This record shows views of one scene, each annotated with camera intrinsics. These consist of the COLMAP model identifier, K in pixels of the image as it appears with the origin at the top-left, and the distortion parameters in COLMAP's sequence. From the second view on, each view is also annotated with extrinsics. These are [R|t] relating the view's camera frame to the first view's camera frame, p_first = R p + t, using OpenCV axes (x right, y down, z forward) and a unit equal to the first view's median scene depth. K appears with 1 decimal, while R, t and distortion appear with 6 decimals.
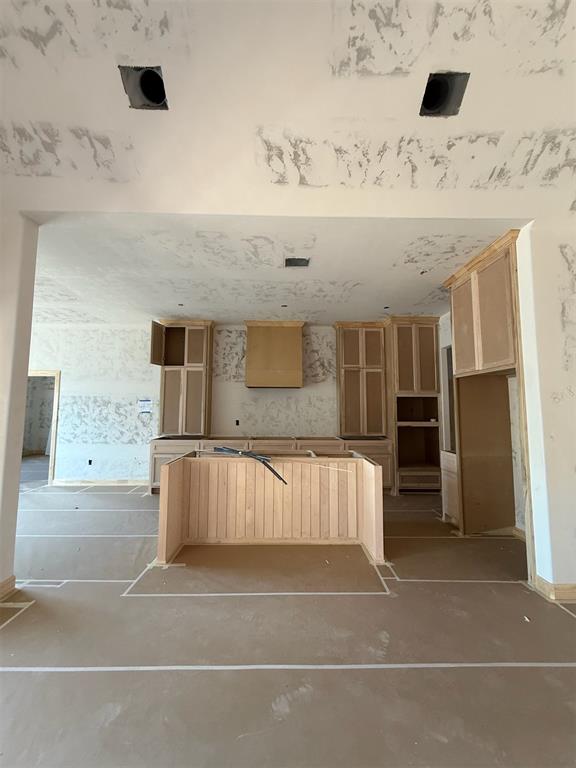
lens RADIAL K [[306.8, 0, 289.5], [0, 306.8, 382.2], [0, 0, 1]] dist [-0.000501, 0.000178]
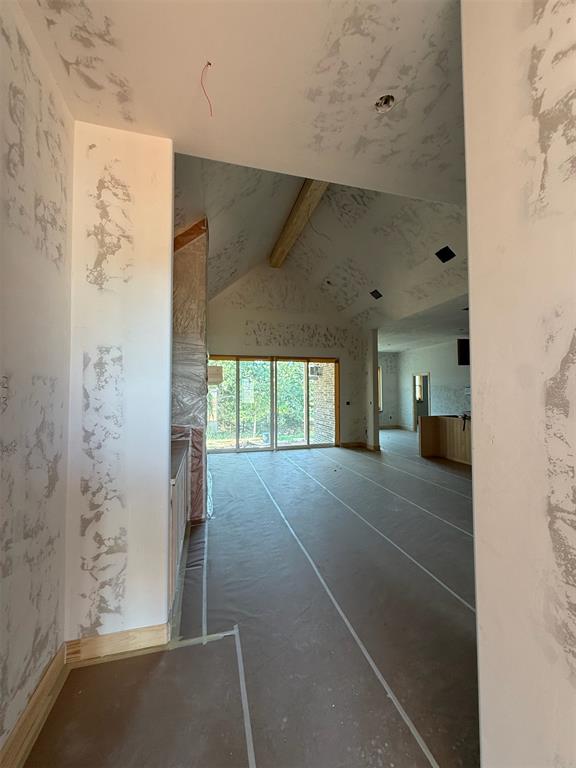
lens RADIAL K [[306.8, 0, 289.5], [0, 306.8, 382.2], [0, 0, 1]] dist [-0.000501, 0.000178]
pose [[0.241251, -0.035394, -0.969817, 1.126554], [0.082738, 0.996446, -0.015784, -0.023472], [0.966929, -0.076433, 0.243322, -0.351177]]
